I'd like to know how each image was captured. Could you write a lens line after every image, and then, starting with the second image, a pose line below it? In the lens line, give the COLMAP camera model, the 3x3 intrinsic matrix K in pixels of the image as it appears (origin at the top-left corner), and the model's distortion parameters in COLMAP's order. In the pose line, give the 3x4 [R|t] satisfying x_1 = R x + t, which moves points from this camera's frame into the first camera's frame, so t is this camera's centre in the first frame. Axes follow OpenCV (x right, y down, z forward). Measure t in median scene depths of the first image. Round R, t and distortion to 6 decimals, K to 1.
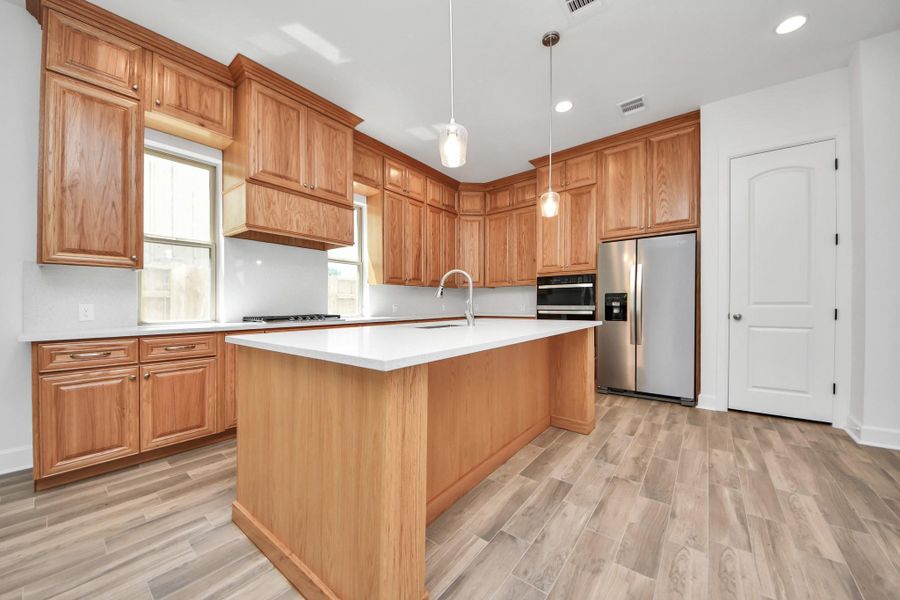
lens RADIAL K [[329.2, 0, 457.1], [0, 329.2, 303.0], [0, 0, 1]] dist [0.000718, -0.005043]
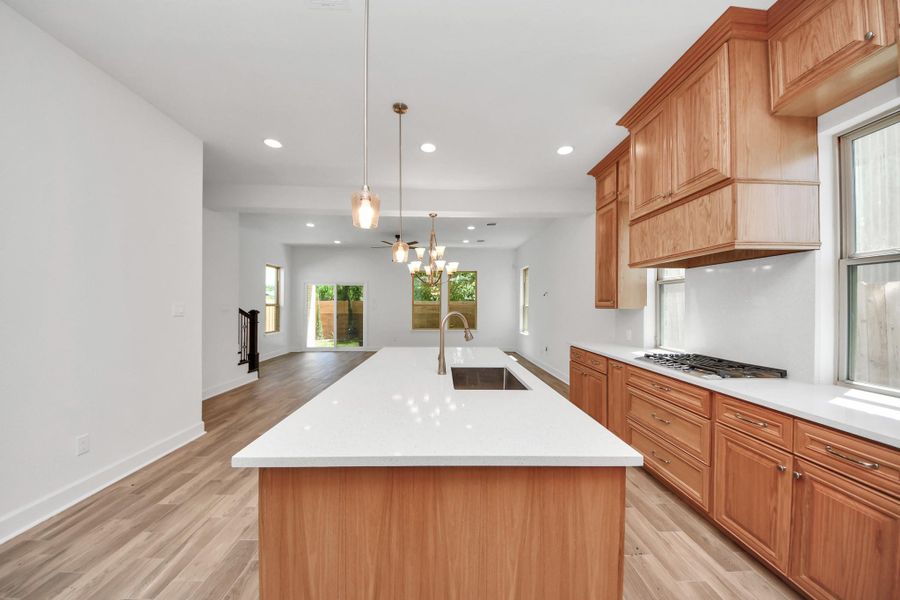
lens RADIAL K [[318.4, 0, 453.7], [0, 318.4, 298.2], [0, 0, 1]] dist [0.012592, -0.006082]
pose [[-0.763554, -0.012612, -0.645621, 0.554563], [0.006686, 0.999601, -0.027433, -0.108426], [0.645709, -0.025263, -0.763165, 1.577319]]
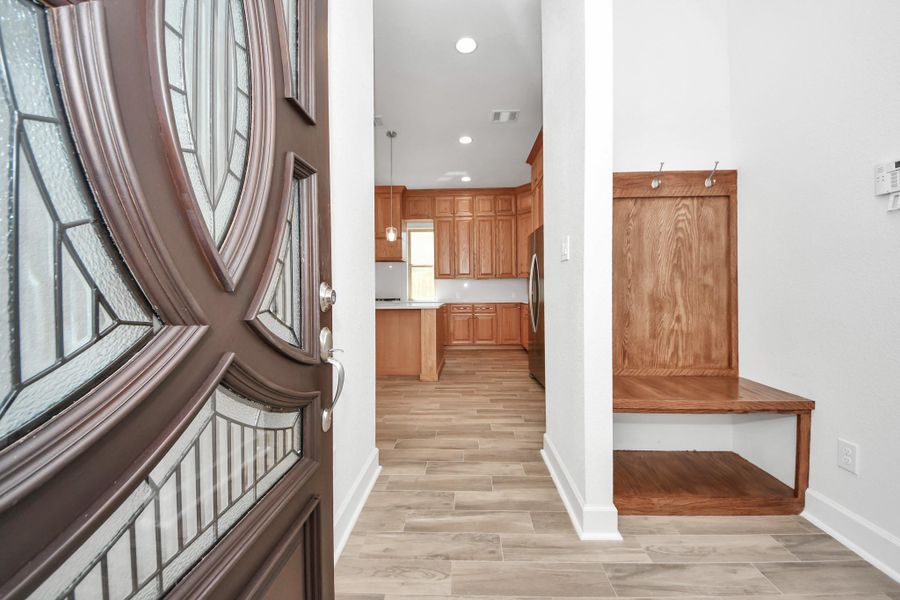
lens RADIAL K [[329.2, 0, 457.1], [0, 329.2, 303.0], [0, 0, 1]] dist [0.000718, -0.005043]
pose [[0.580445, 0.029325, -0.813771, 1.849589], [0.008693, 0.999071, 0.042204, -0.016915], [0.814253, -0.031571, 0.579651, 0.298796]]
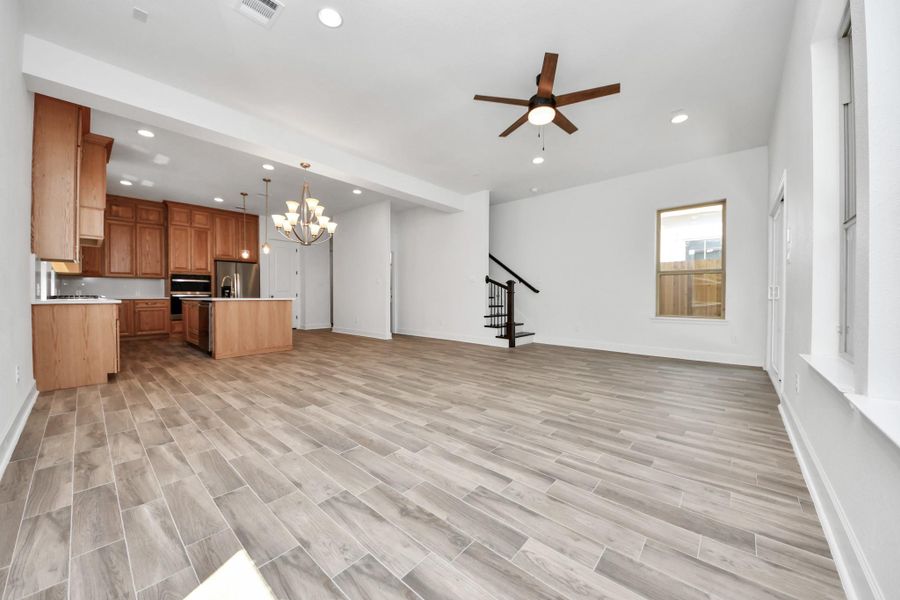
lens RADIAL K [[318.4, 0, 453.7], [0, 318.4, 298.2], [0, 0, 1]] dist [0.012592, -0.006082]
pose [[0.050107, -0.005215, 0.998730, -2.335562], [-0.012493, 0.999905, 0.005848, 0.029834], [-0.998666, -0.012770, 0.050037, -0.908263]]
